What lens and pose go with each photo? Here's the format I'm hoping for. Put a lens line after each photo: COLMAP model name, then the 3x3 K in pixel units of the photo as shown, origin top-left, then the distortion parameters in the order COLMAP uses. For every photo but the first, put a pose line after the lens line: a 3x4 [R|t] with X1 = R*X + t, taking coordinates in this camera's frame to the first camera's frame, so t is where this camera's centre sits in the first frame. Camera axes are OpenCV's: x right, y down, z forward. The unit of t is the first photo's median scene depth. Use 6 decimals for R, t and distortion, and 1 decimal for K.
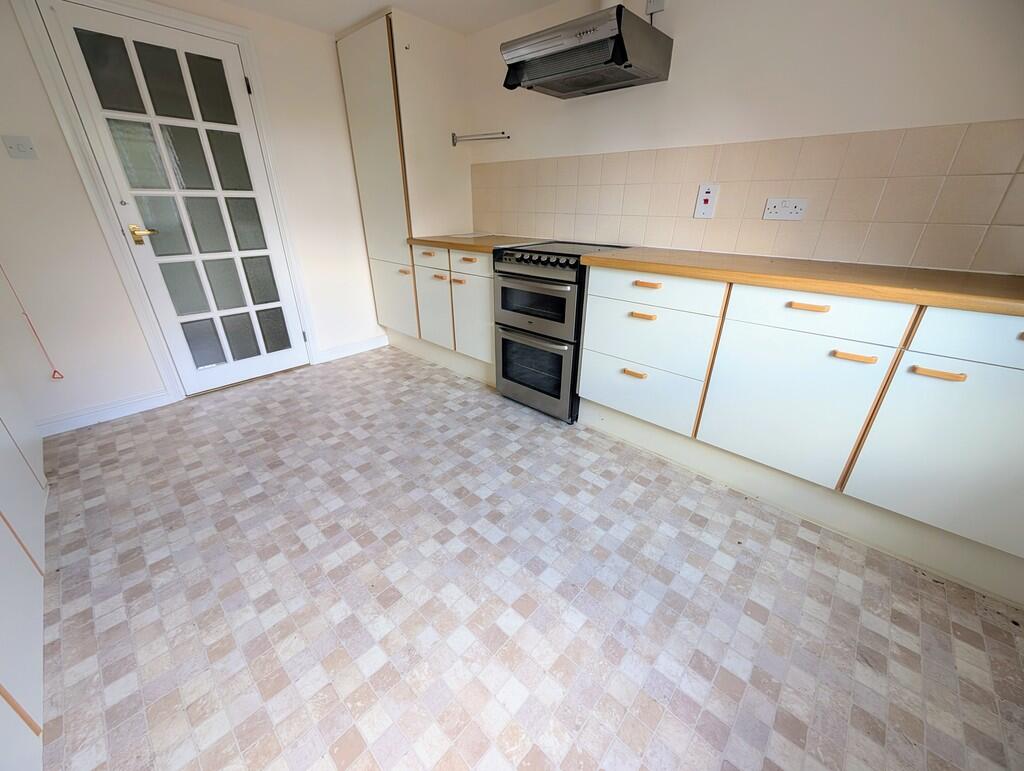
lens RADIAL K [[394.5, 0, 510.7], [0, 394.5, 381.4], [0, 0, 1]] dist [0.019385, 0.000744]
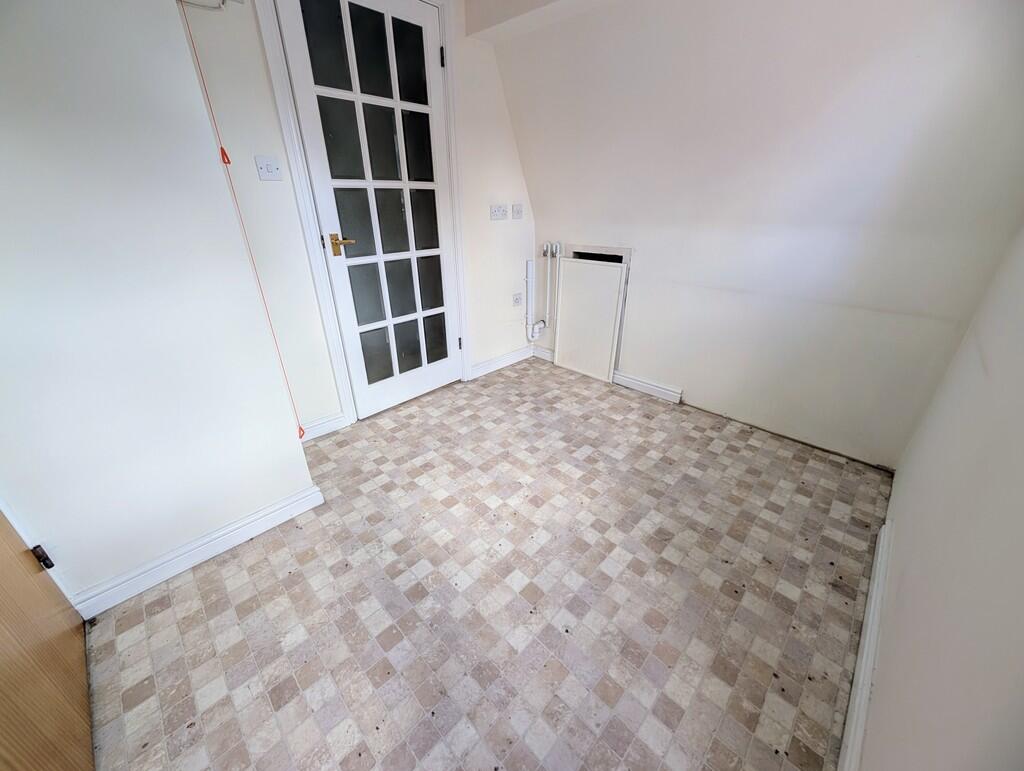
lens RADIAL K [[394.5, 0, 512.0], [0, 394.5, 384.3], [0, 0, 1]] dist [0.019385, 0.000744]
pose [[-0.046798, 0.429853, -0.901685, 0.814794], [-0.414615, 0.812885, 0.409039, -0.491548], [0.908793, 0.392995, 0.140183, 1.016938]]
